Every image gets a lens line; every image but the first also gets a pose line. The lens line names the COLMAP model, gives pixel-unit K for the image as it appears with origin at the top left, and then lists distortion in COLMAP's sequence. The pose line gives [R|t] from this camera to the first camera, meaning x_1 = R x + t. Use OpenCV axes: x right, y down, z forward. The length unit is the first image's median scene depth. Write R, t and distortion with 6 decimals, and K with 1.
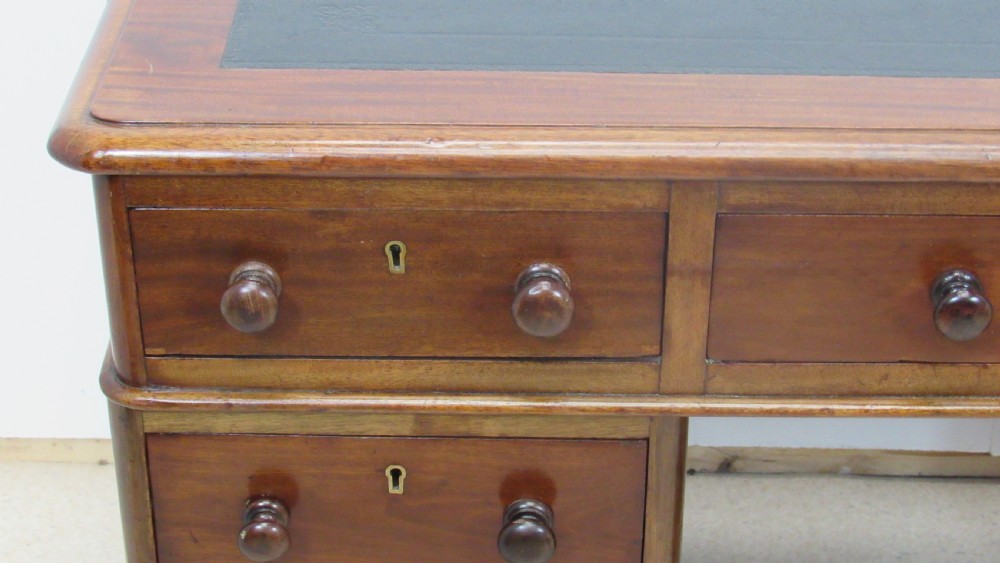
lens RADIAL K [[2088.8, 0, 492.8], [0, 2088.8, 282.6], [0, 0, 1]] dist [-0.112491, 0.000000]
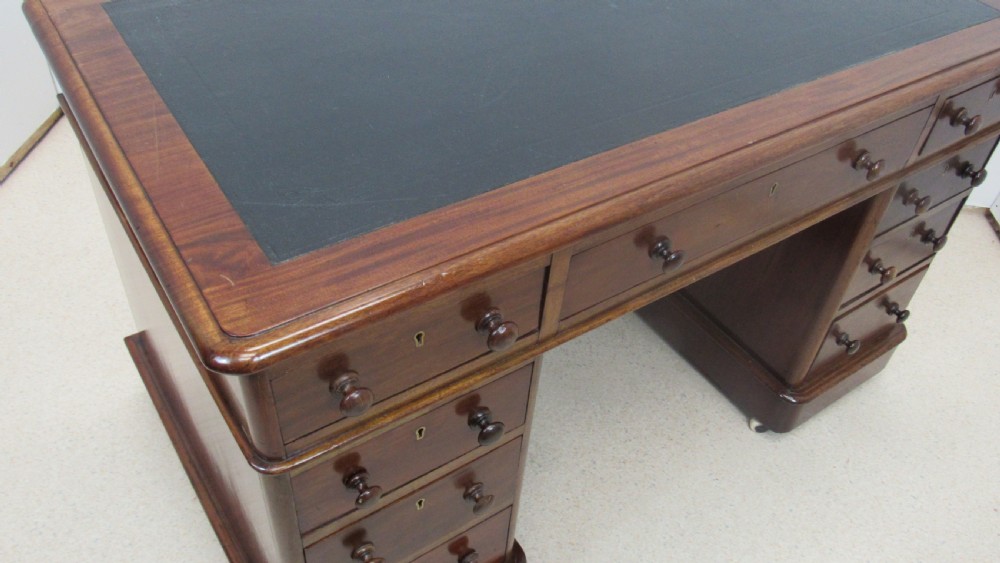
lens RADIAL K [[817.6, 0, 497.8], [0, 817.6, 279.1], [0, 0, 1]] dist [-0.046433, 0.013891]
pose [[0.821012, -0.350262, 0.450838, -0.274638], [0.227061, 0.924872, 0.305048, -0.244364], [-0.523815, -0.148080, 0.838862, 0.401423]]
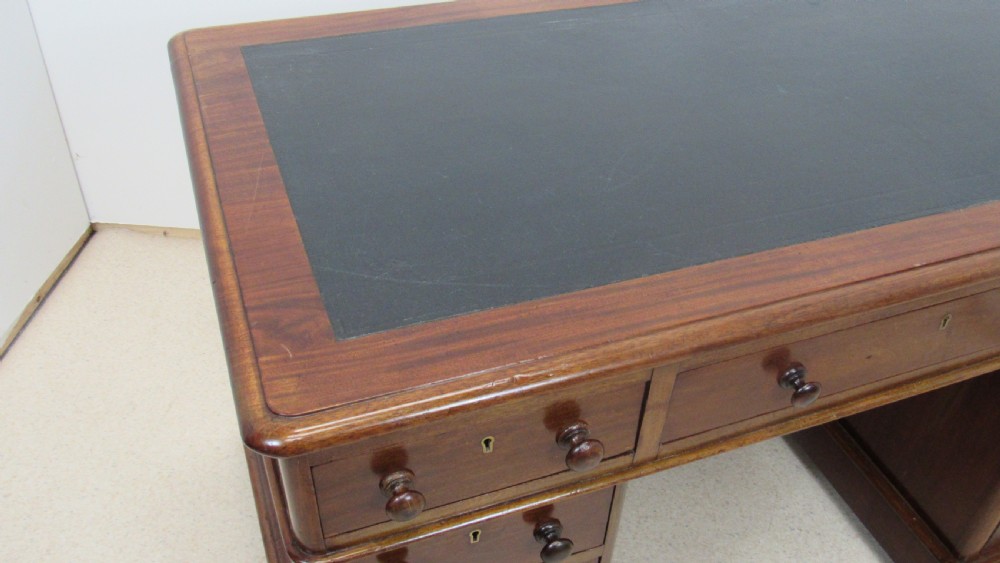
lens RADIAL K [[880.3, 0, 502.1], [0, 880.3, 276.6], [0, 0, 1]] dist [-0.043315, -0.013514]
pose [[0.929636, -0.204660, 0.306417, -0.204105], [0.152656, 0.970763, 0.185244, -0.244025], [-0.335370, -0.125433, 0.933699, 0.405391]]
